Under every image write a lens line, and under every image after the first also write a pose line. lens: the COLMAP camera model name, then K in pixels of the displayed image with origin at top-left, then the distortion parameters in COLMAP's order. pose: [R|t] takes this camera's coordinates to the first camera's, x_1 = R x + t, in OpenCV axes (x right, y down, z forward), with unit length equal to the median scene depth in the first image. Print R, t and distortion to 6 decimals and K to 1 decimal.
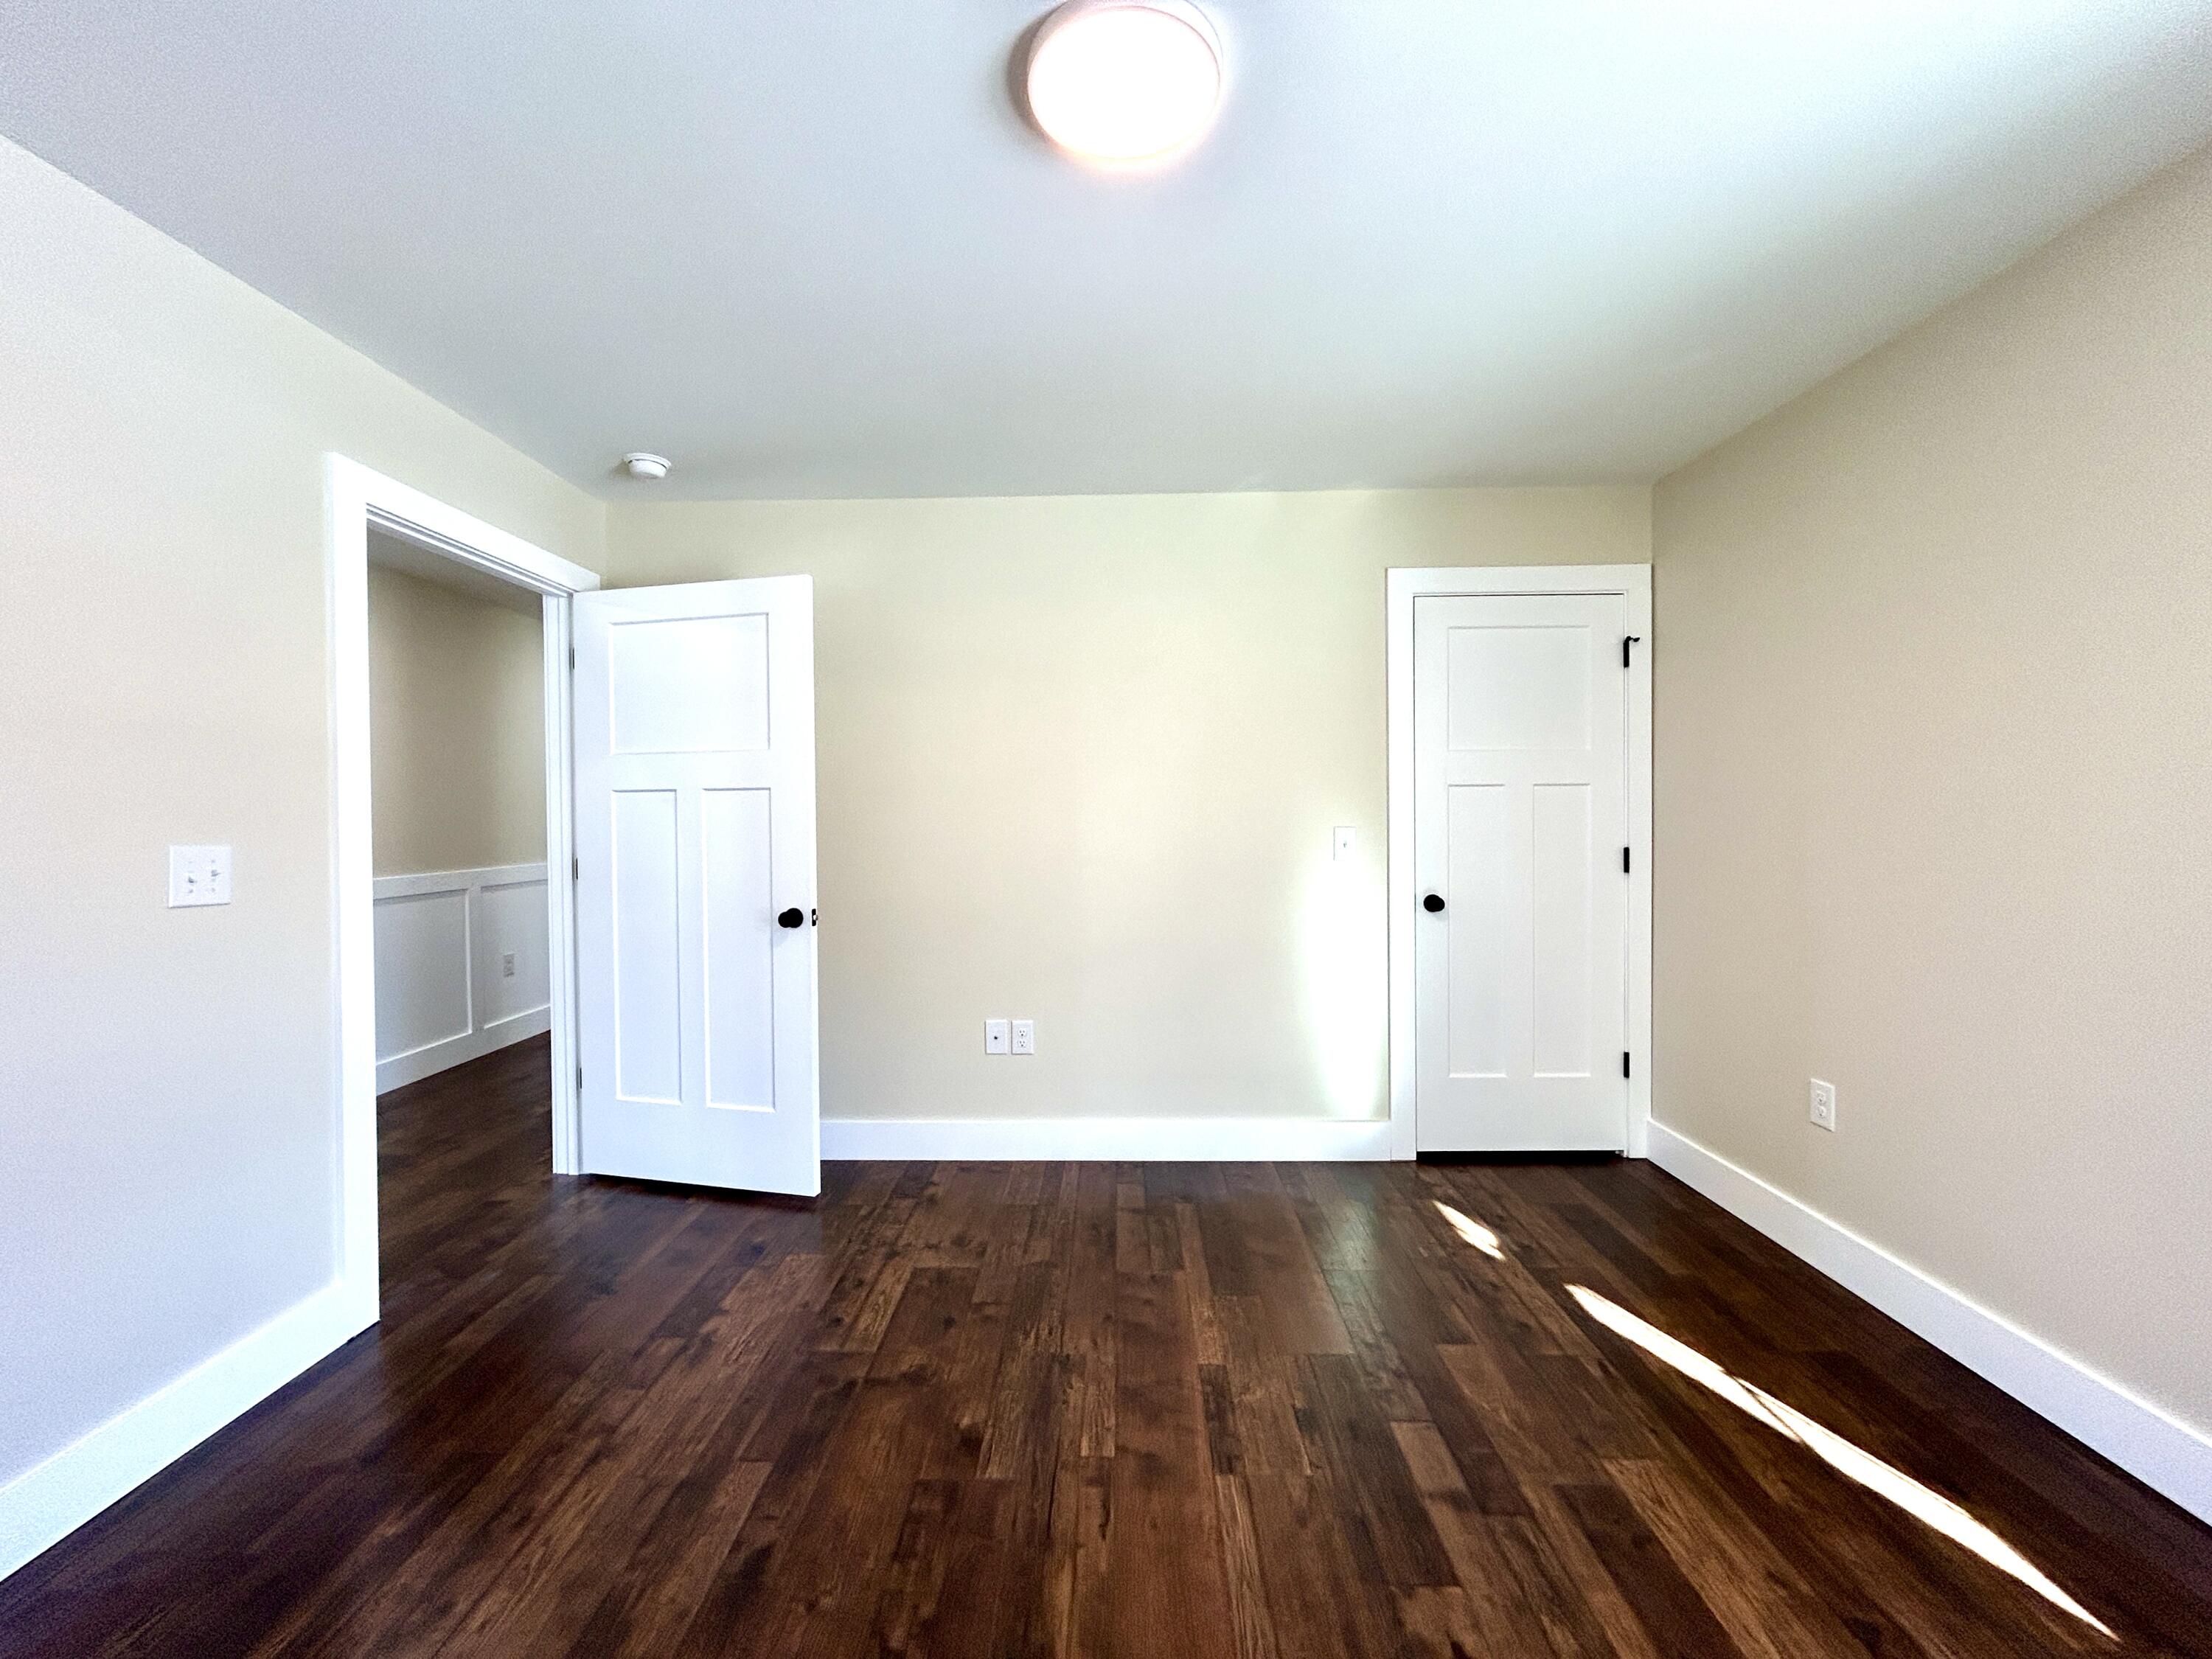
lens RADIAL K [[899.3, 0, 1126.2], [0, 899.3, 829.2], [0, 0, 1]] dist [-0.002428, 0.002000]
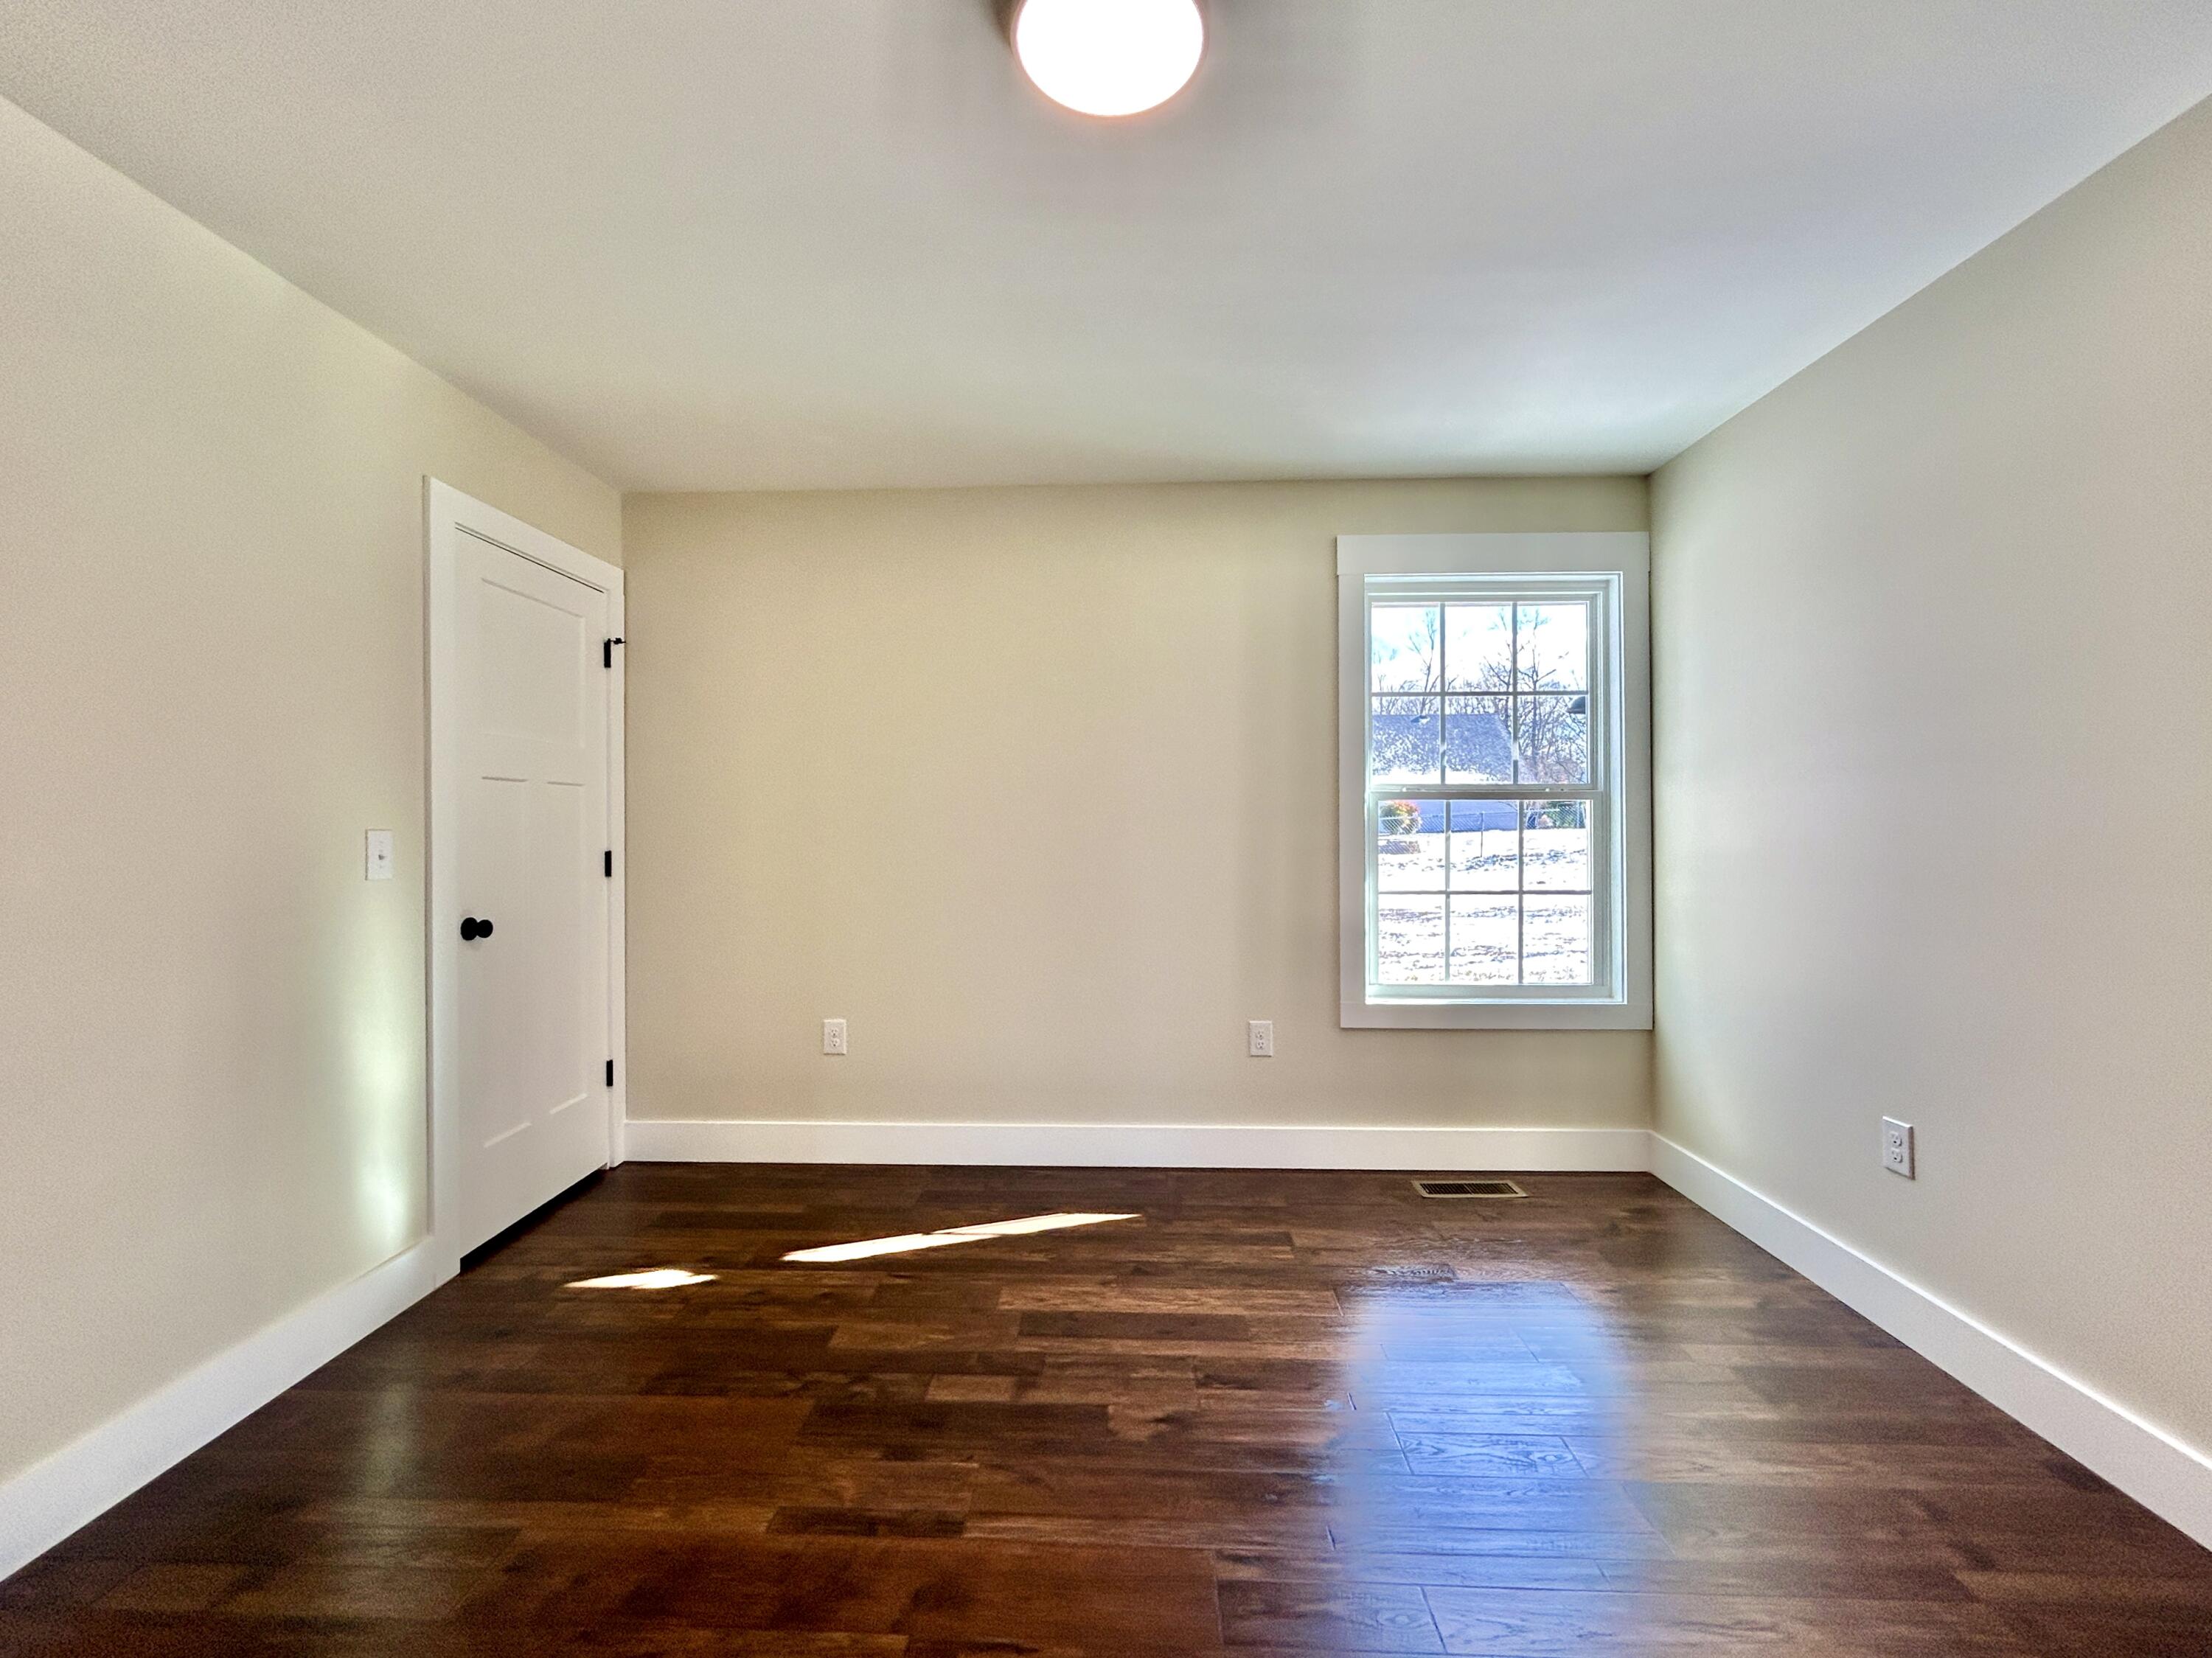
lens RADIAL K [[899.2, 0, 1120.5], [0, 899.2, 820.3], [0, 0, 1]] dist [-0.002428, 0.002000]
pose [[0.032363, 0.009676, 0.999429, -0.596499], [0.020566, 0.999735, -0.010345, 0.012895], [-0.999265, 0.020889, 0.032155, 0.598681]]
